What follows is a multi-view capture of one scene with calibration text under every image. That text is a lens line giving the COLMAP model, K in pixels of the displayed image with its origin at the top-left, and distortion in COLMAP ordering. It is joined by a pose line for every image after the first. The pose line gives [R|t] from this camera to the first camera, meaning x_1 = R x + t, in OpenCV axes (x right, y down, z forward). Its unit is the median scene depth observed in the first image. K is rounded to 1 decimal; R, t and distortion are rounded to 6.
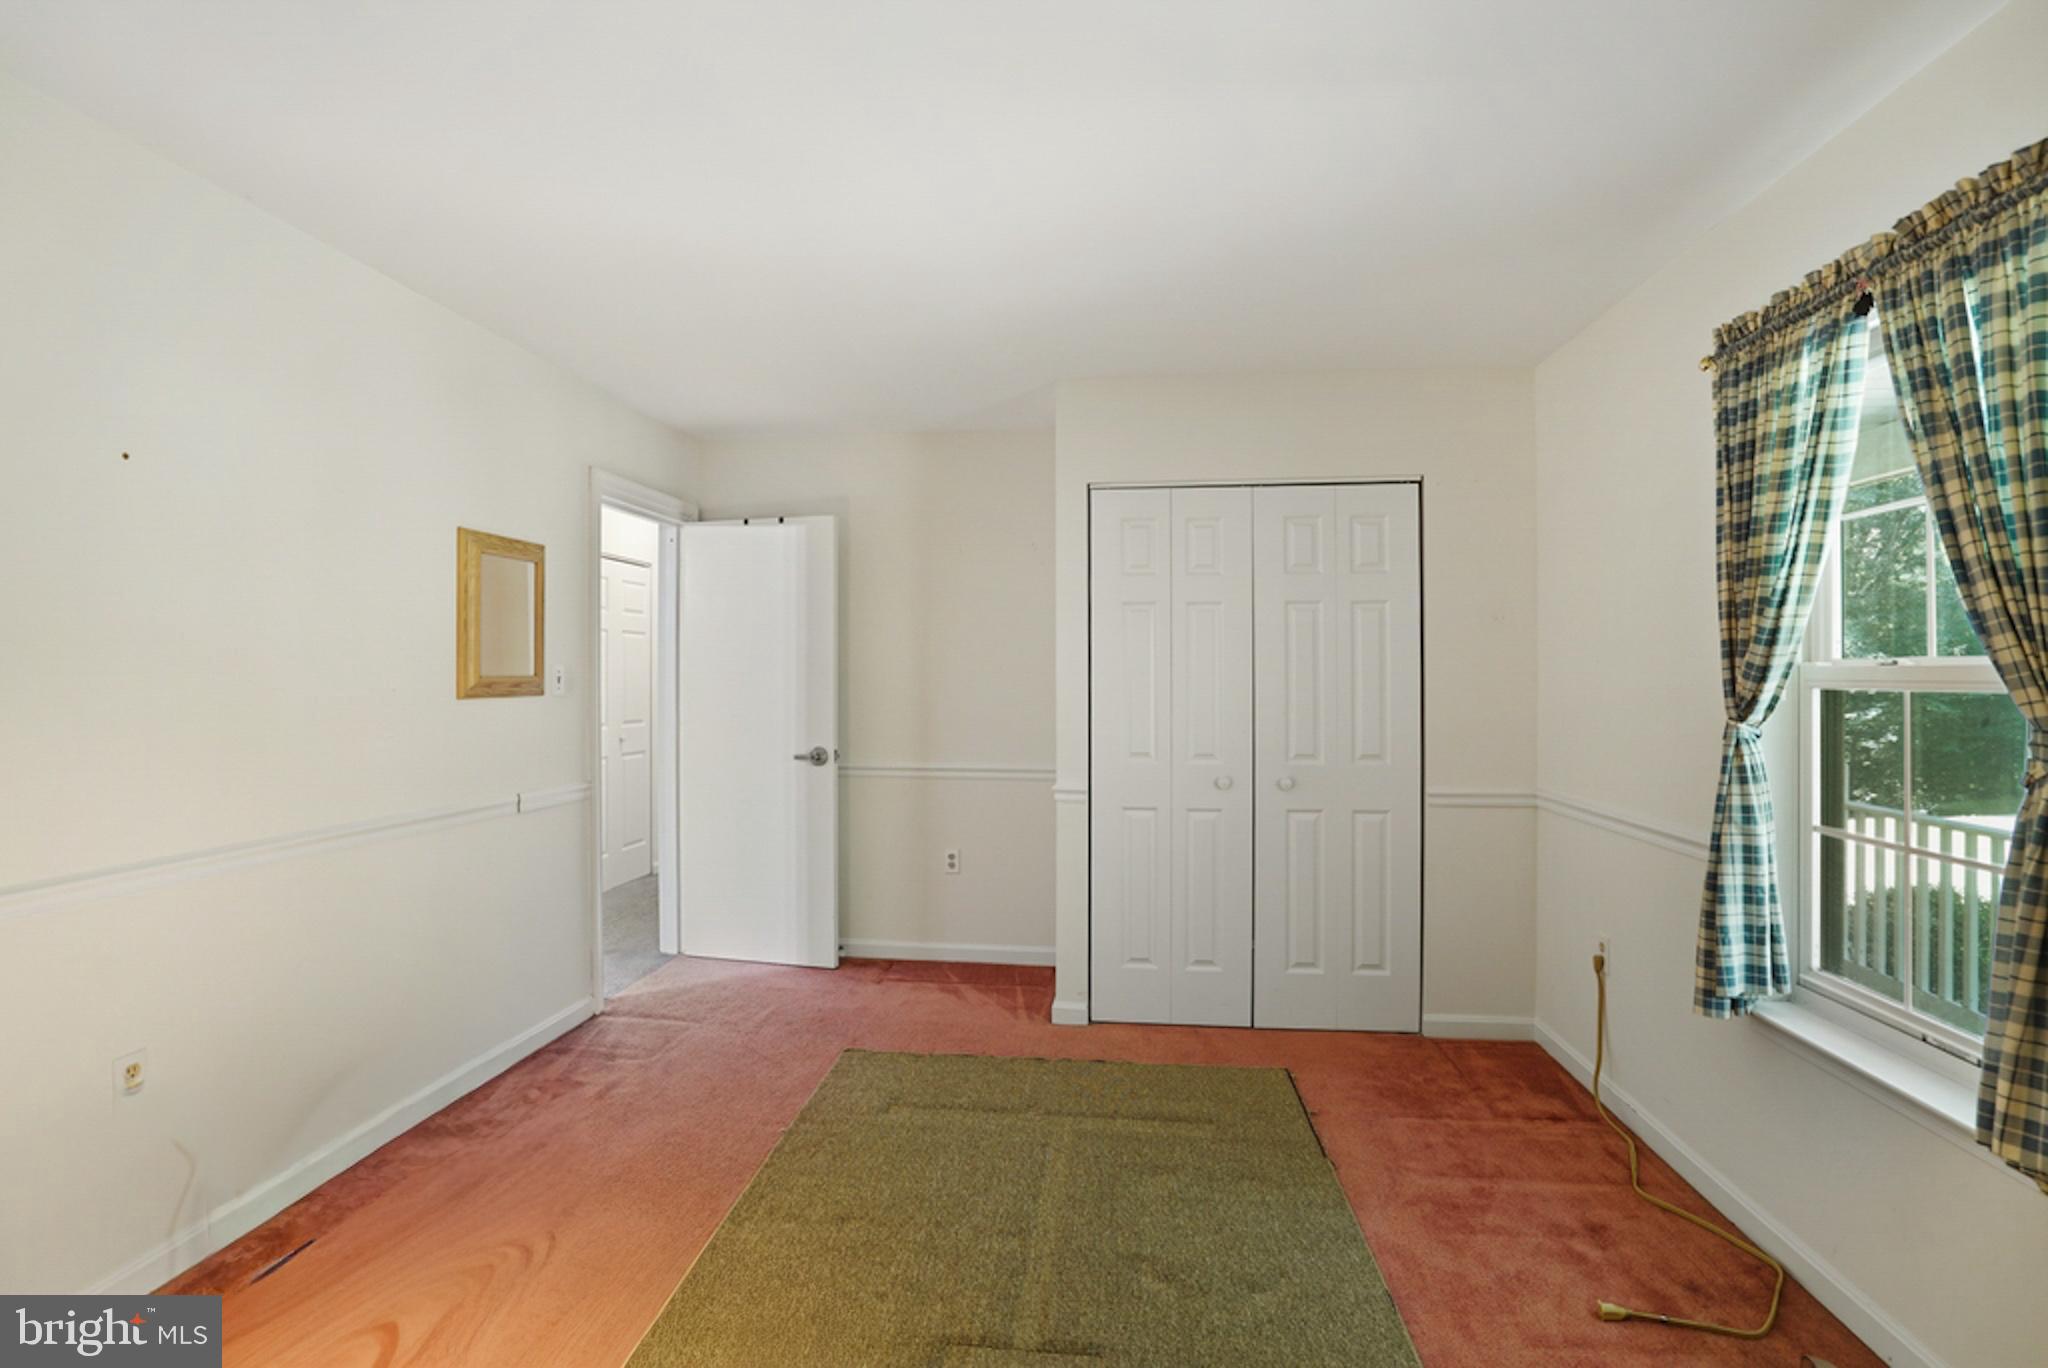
lens RADIAL K [[960.0, 0, 1024.0], [0, 960.0, 684.0], [0, 0, 1]] dist [-0.068737, 0.031813]
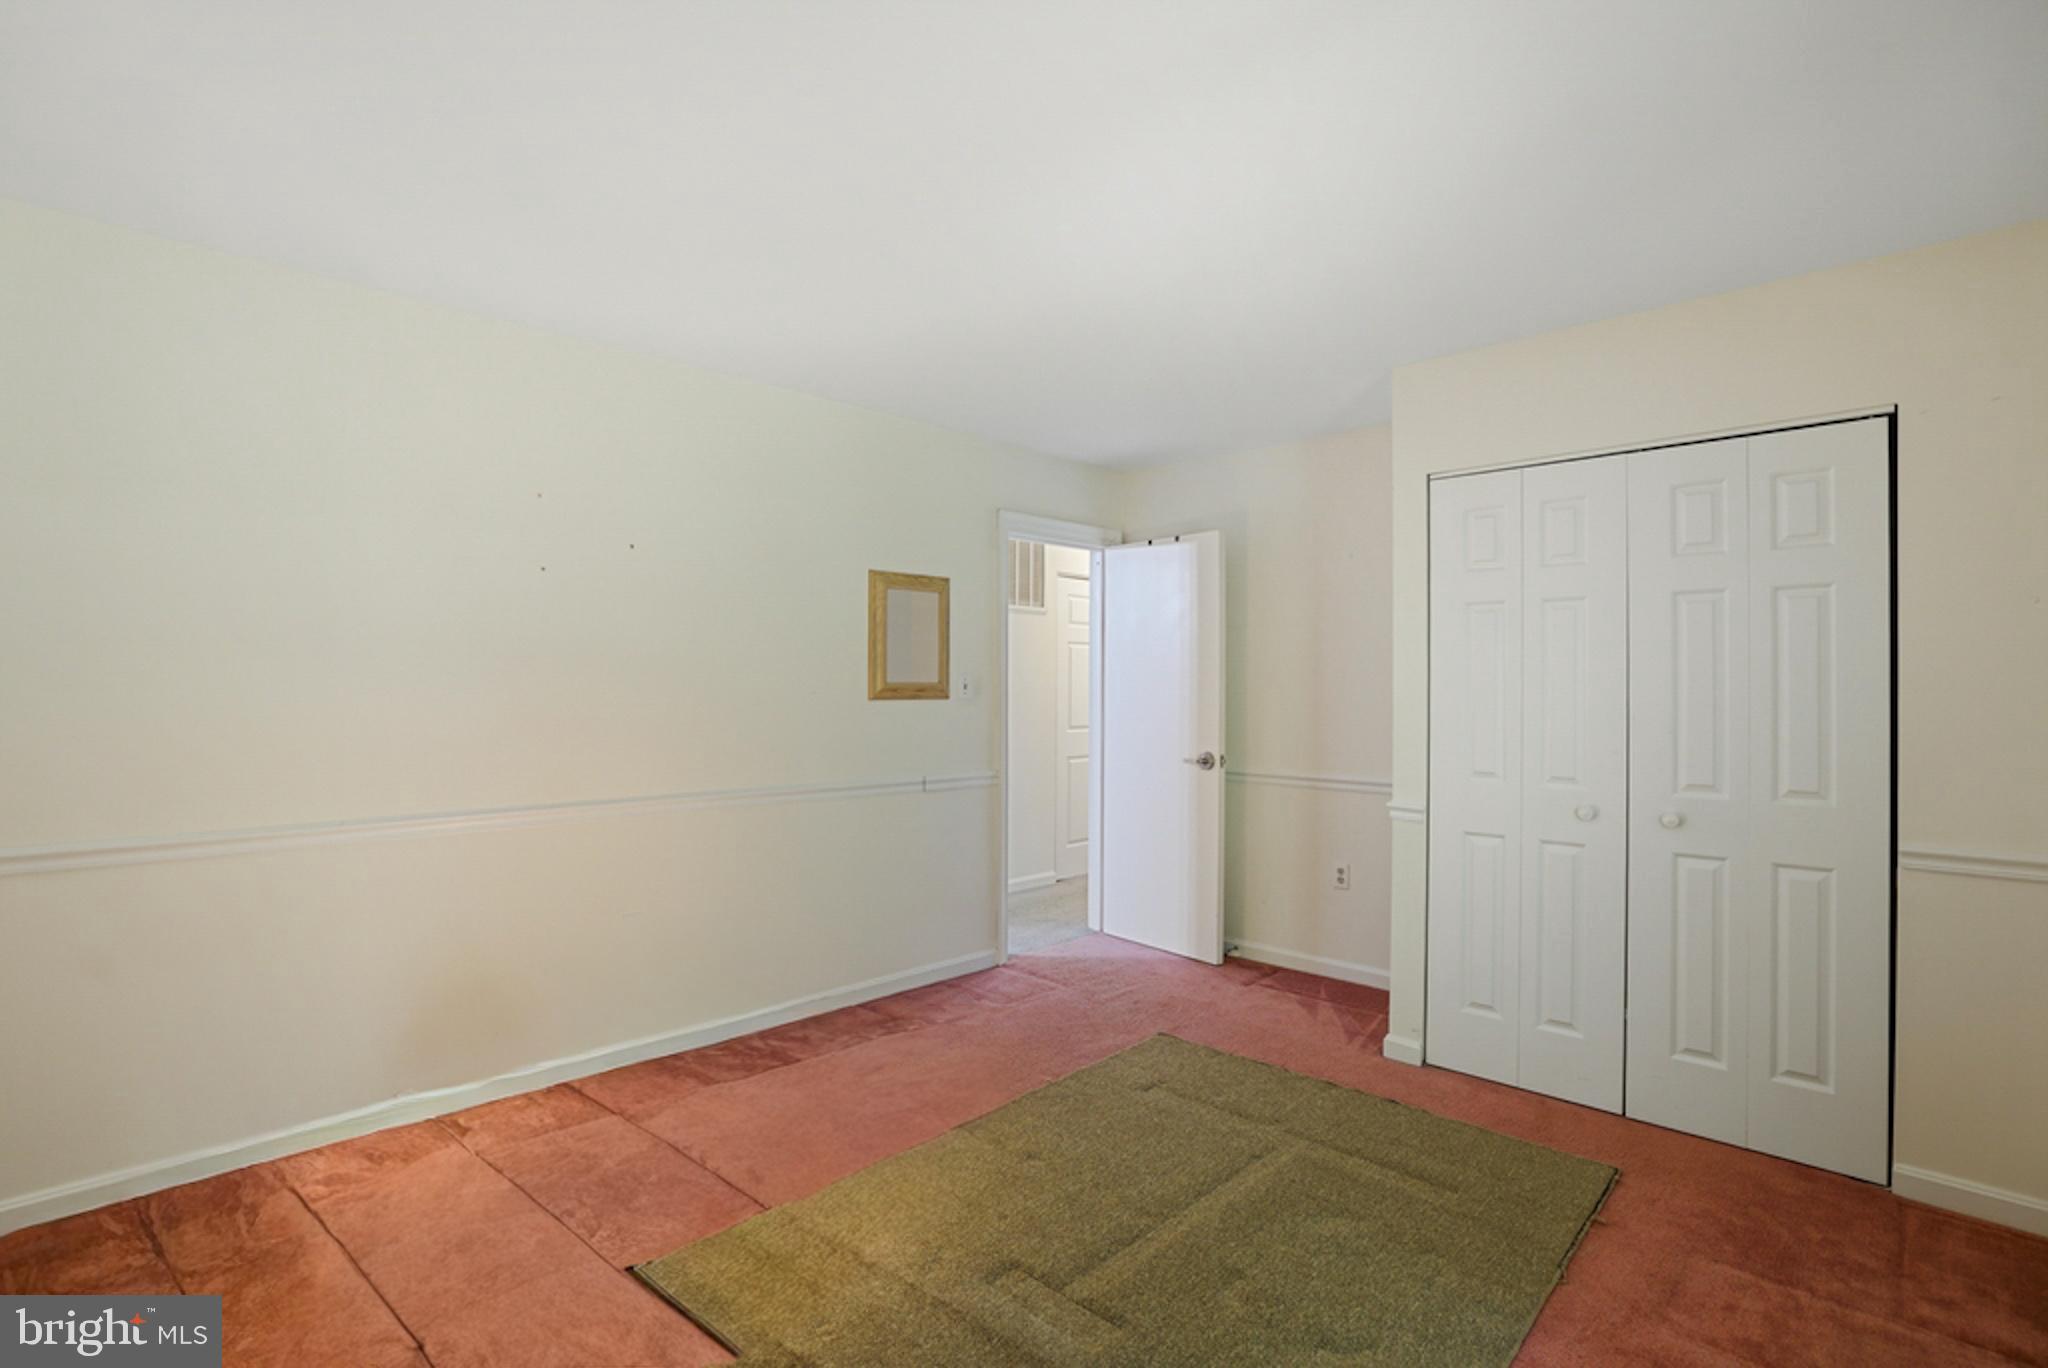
lens RADIAL K [[967.3, 0, 1022.2], [0, 967.3, 698.1], [0, 0, 1]] dist [-0.050173, 0.018920]
pose [[0.795868, 0.010896, -0.605372, 0.318135], [-0.008146, 0.999940, 0.007288, 0.001037], [0.605415, -0.000869, 0.795909, 0.040924]]
